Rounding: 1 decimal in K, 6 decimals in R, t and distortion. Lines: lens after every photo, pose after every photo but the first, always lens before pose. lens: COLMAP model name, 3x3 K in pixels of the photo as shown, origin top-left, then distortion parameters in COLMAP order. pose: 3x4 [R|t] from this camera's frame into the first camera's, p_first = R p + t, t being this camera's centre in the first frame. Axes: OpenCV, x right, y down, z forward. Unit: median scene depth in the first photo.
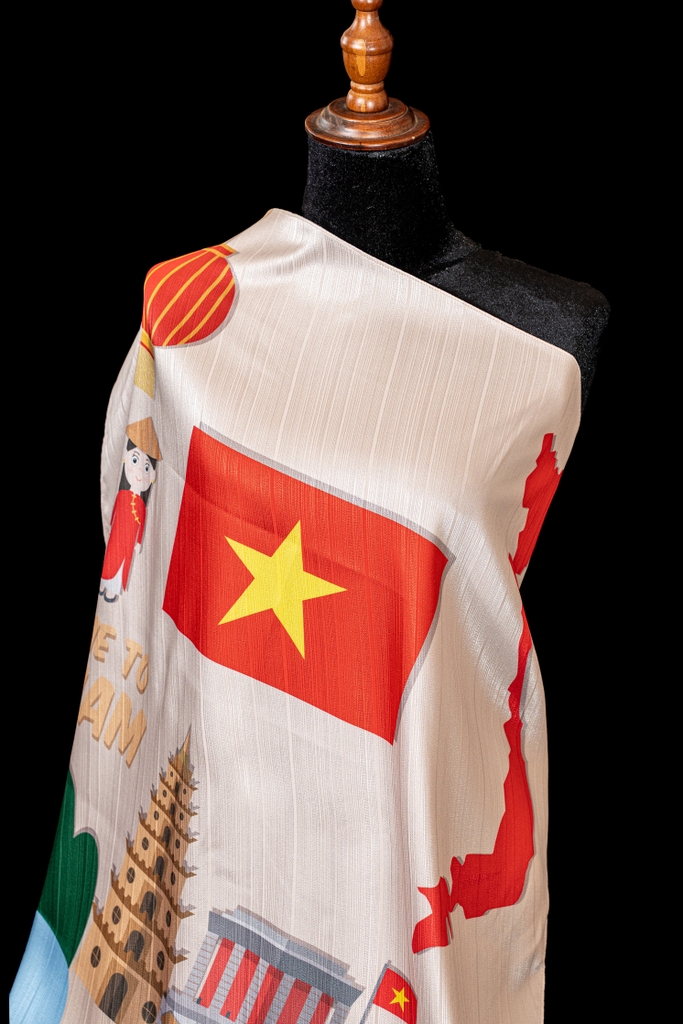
lens RADIAL K [[2086.4, 0, 341.5], [0, 2086.4, 512.0], [0, 0, 1]] dist [0.014615, 0.113170]
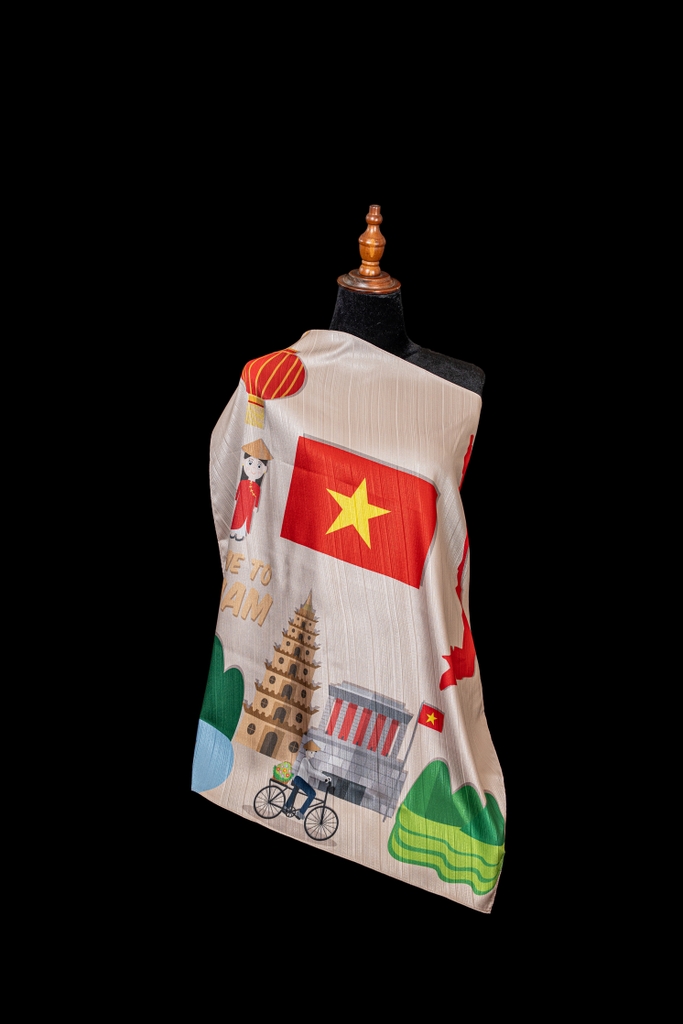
lens RADIAL K [[1928.6, 0, 341.5], [0, 1928.6, 538.2], [0, 0, 1]] dist [0.005377, 0.146450]
pose [[0.963478, -0.047280, 0.263582, -0.503694], [0.074621, 0.992705, -0.094698, 0.222399], [-0.257182, 0.110908, 0.959977, -0.704676]]
